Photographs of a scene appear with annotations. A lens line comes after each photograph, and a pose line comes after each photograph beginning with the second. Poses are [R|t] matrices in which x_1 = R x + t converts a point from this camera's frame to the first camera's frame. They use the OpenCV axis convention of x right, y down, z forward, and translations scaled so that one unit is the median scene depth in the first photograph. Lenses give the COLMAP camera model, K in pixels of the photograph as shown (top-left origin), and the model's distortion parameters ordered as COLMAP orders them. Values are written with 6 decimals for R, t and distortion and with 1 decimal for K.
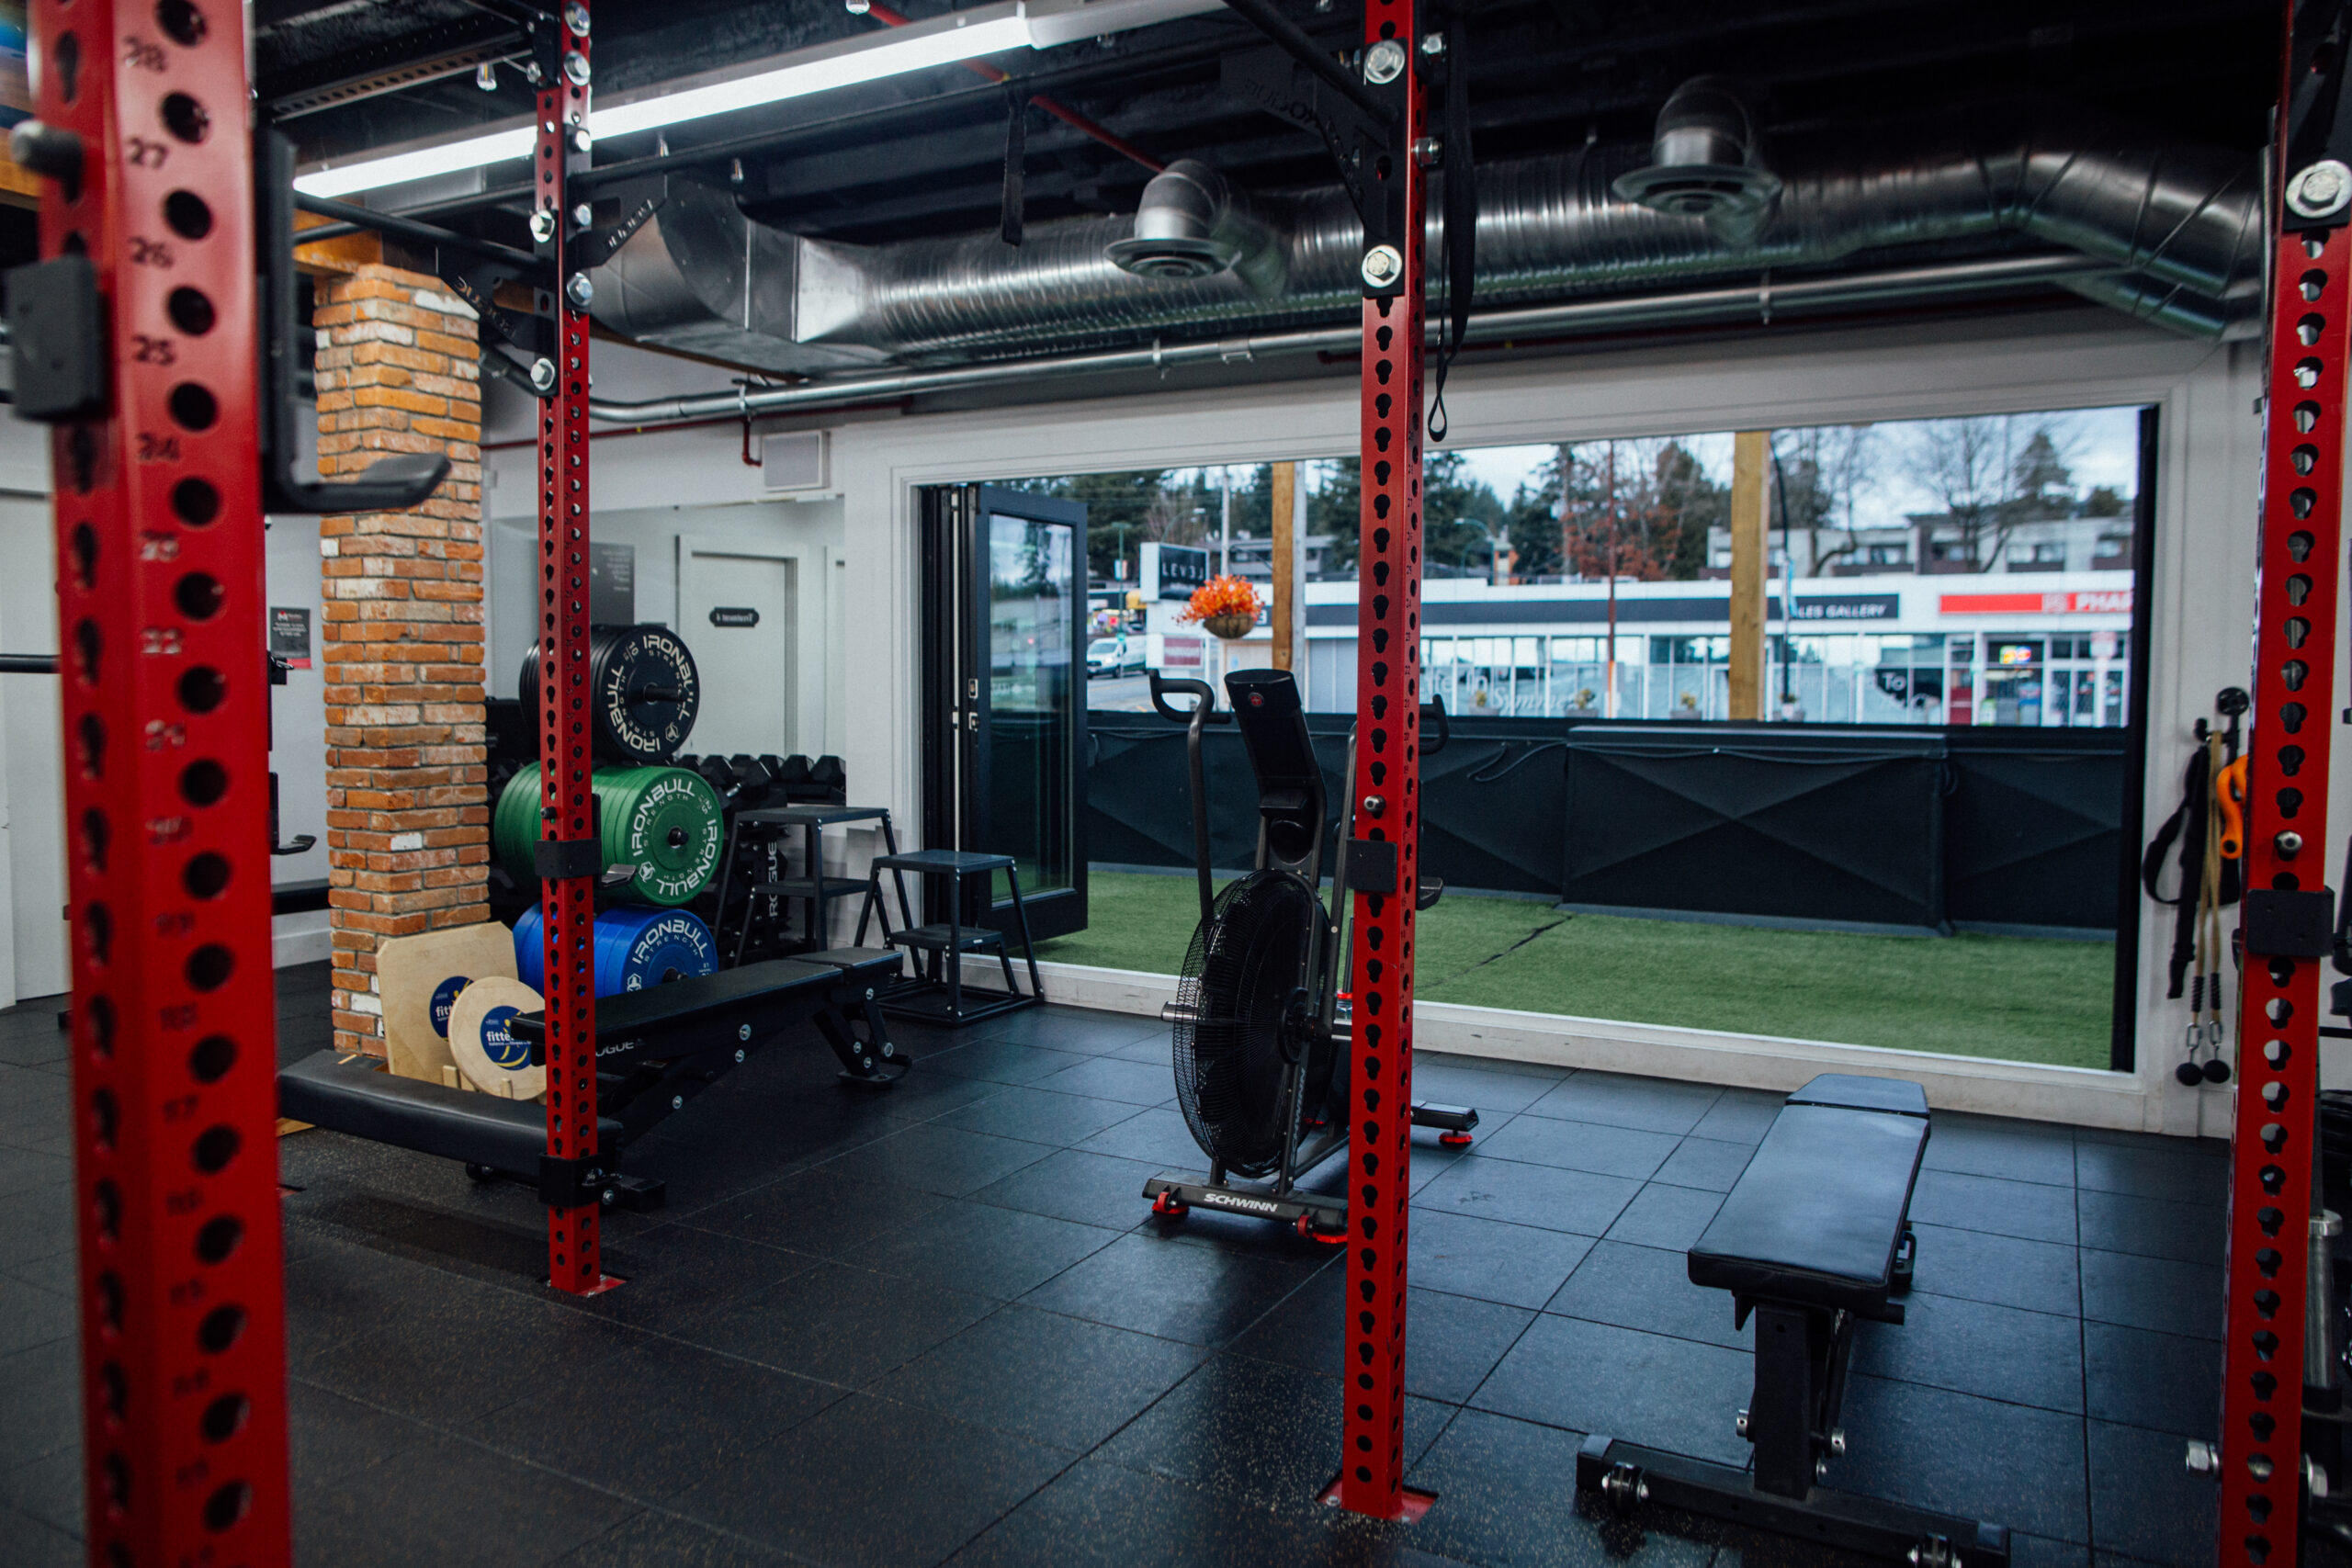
lens RADIAL K [[1596.6, 0, 1168.1], [0, 1596.6, 766.7], [0, 0, 1]] dist [-0.039475, 0.020046]
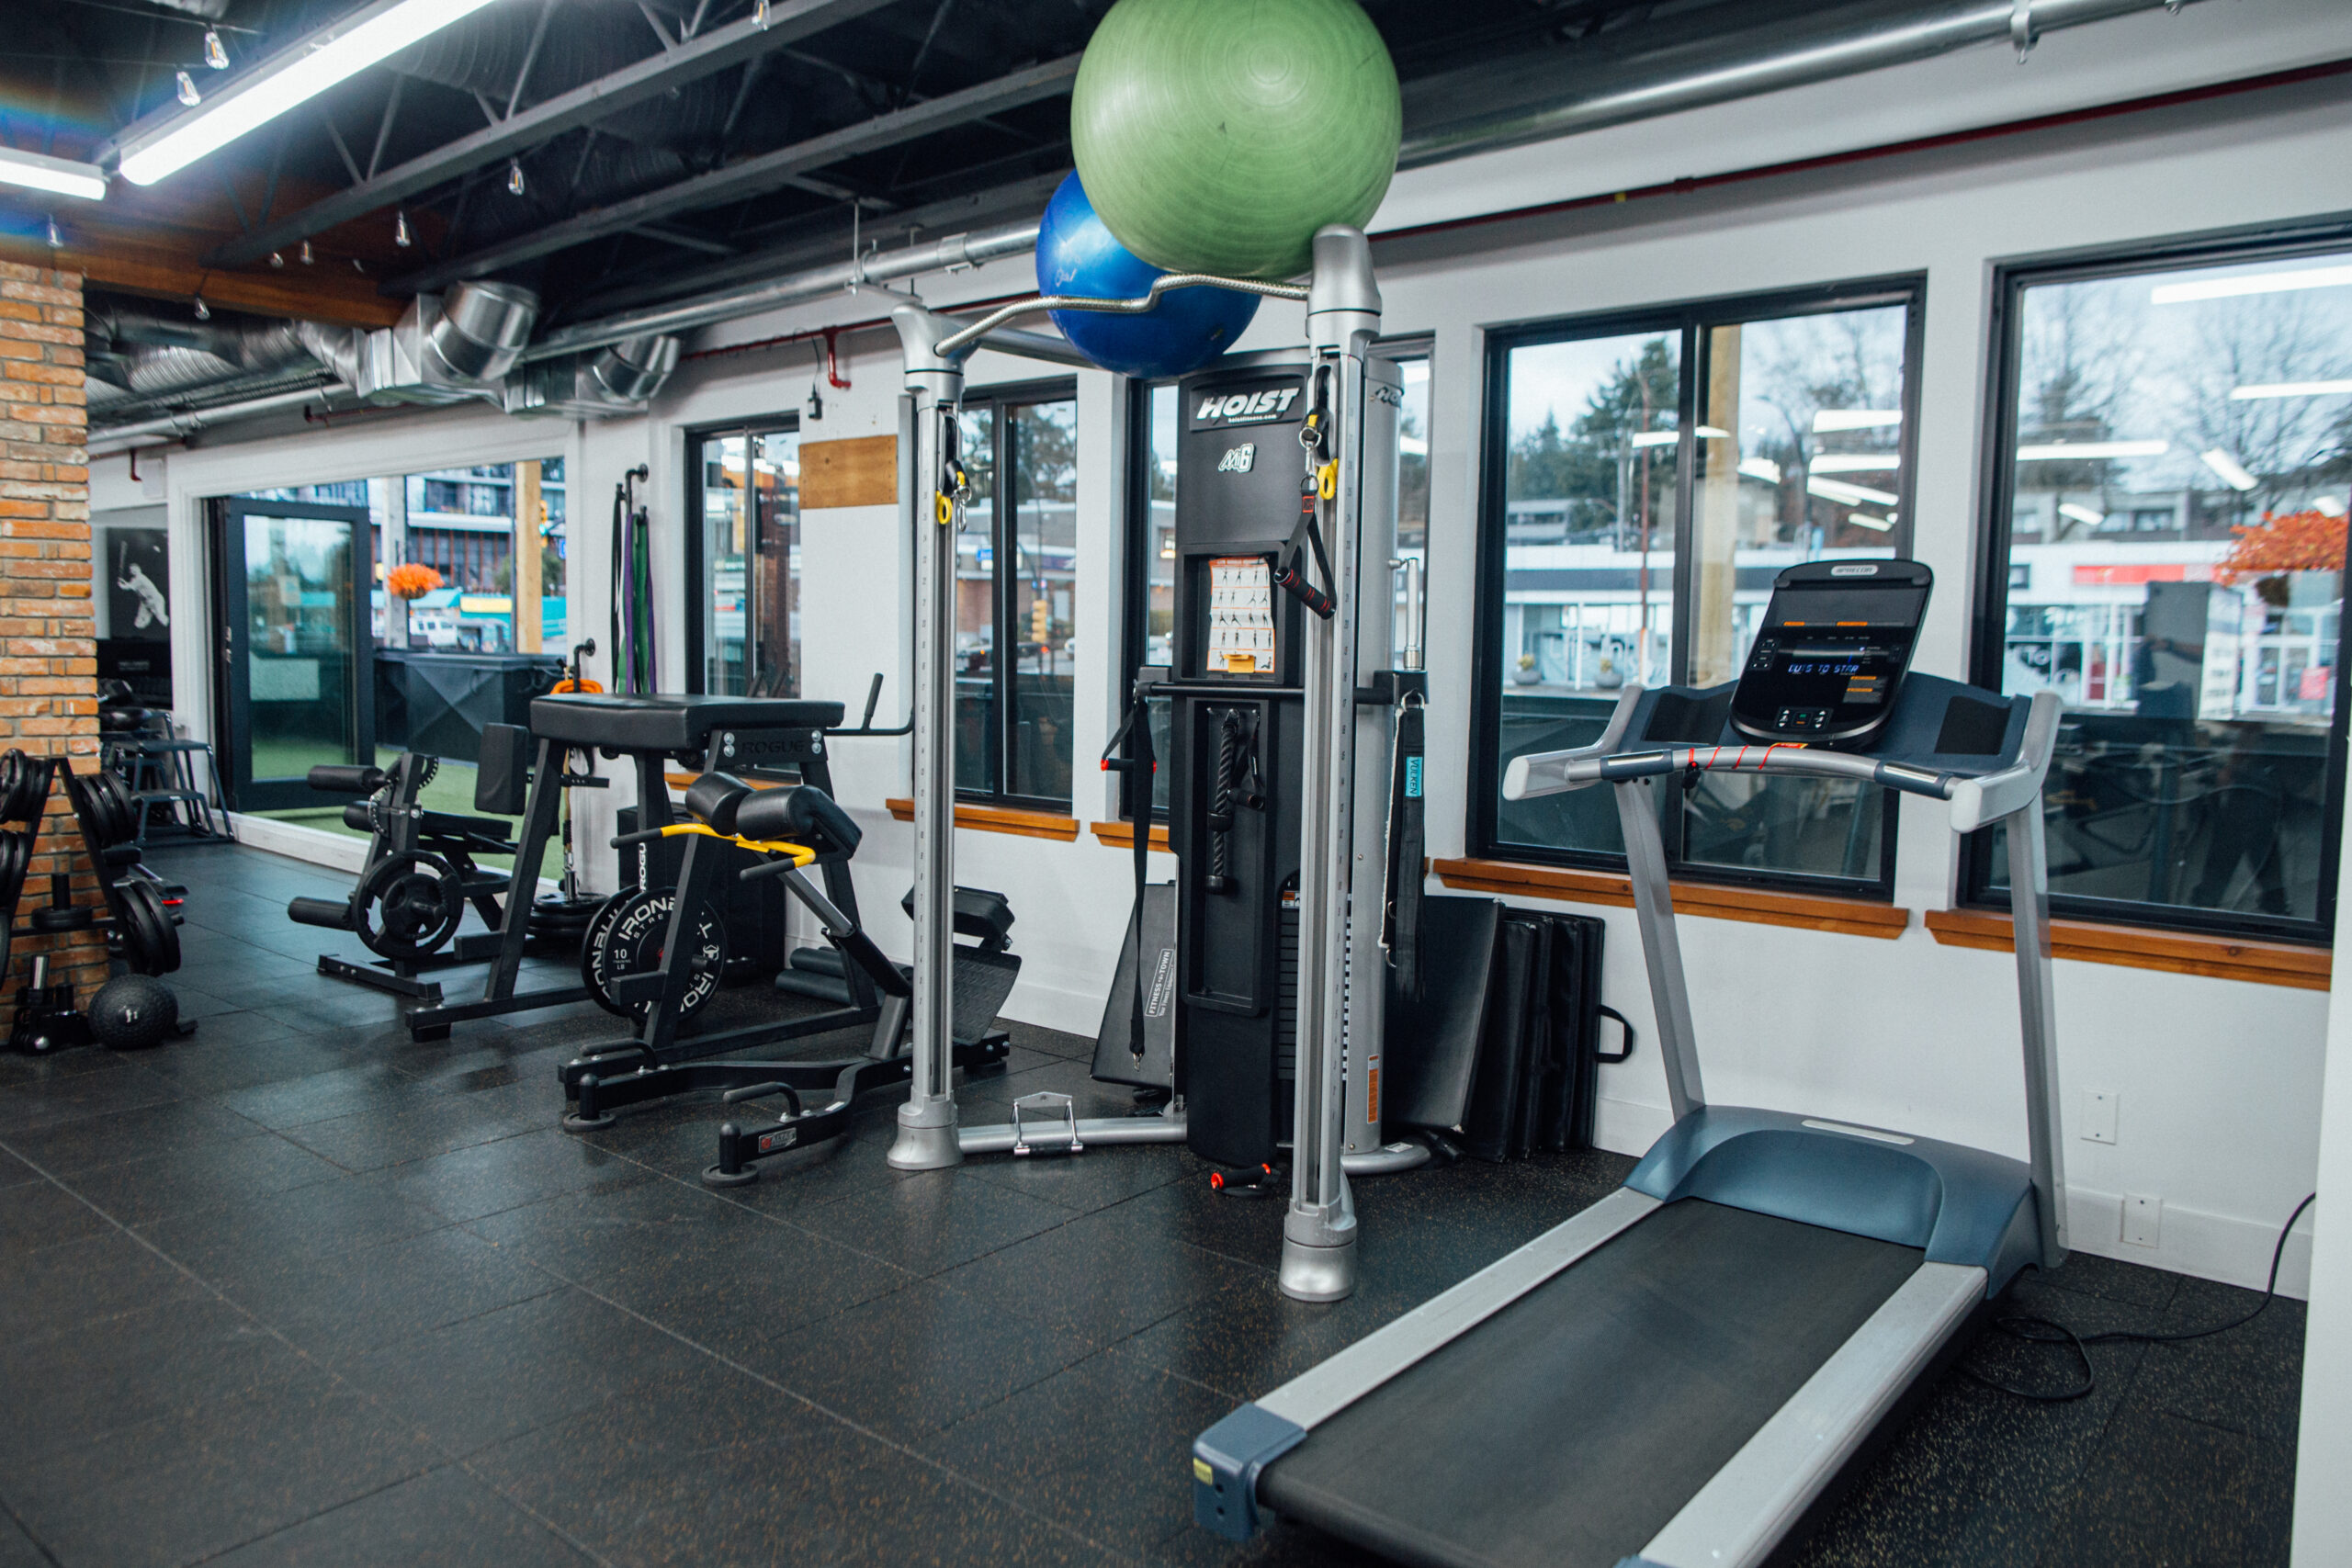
lens RADIAL K [[1596.6, 0, 1181.0], [0, 1596.6, 783.2], [0, 0, 1]] dist [-0.039475, 0.020046]
pose [[0.984167, 0.029105, -0.174840, 0.126253], [-0.023310, 0.999112, 0.035106, 0.002317], [0.175707, -0.030474, 0.983971, -0.036946]]
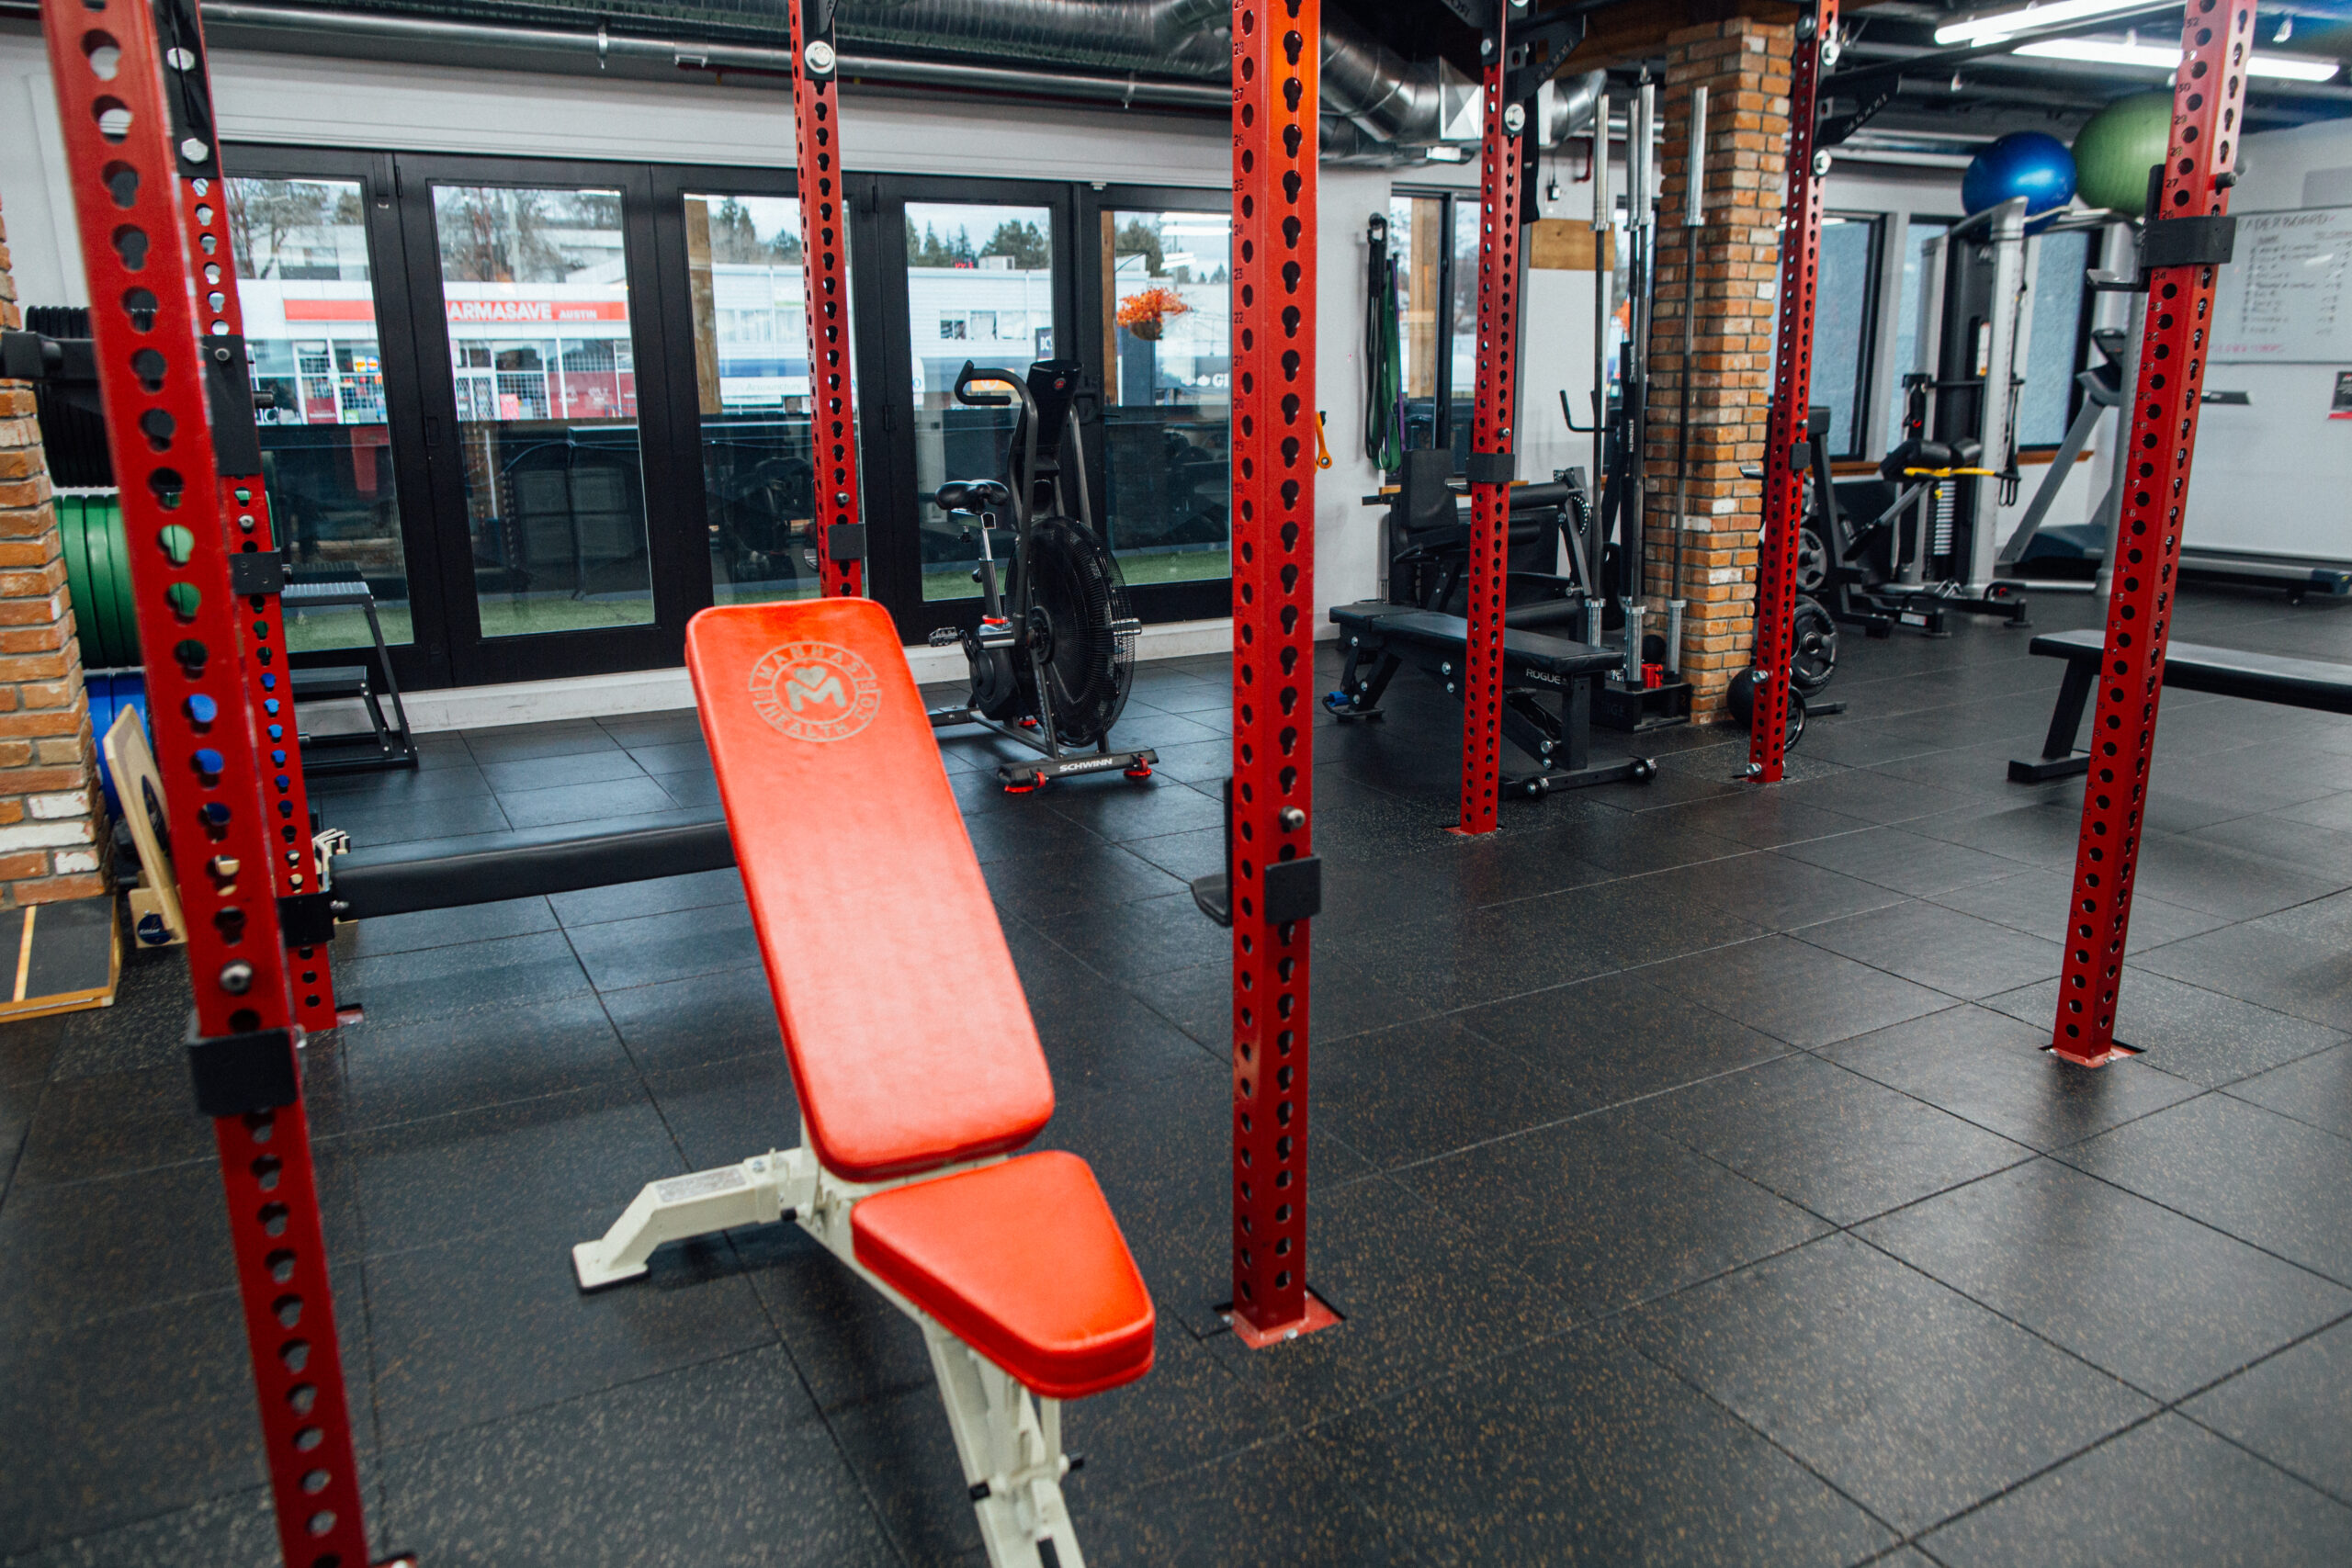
lens RADIAL K [[1596.6, 0, 1170.6], [0, 1596.6, 775.3], [0, 0, 1]] dist [-0.039475, 0.020046]
pose [[0.541076, -0.210316, 0.814250, -0.072874], [0.058001, 0.975251, 0.213359, -0.000420], [-0.838971, -0.068216, 0.539883, 0.015168]]
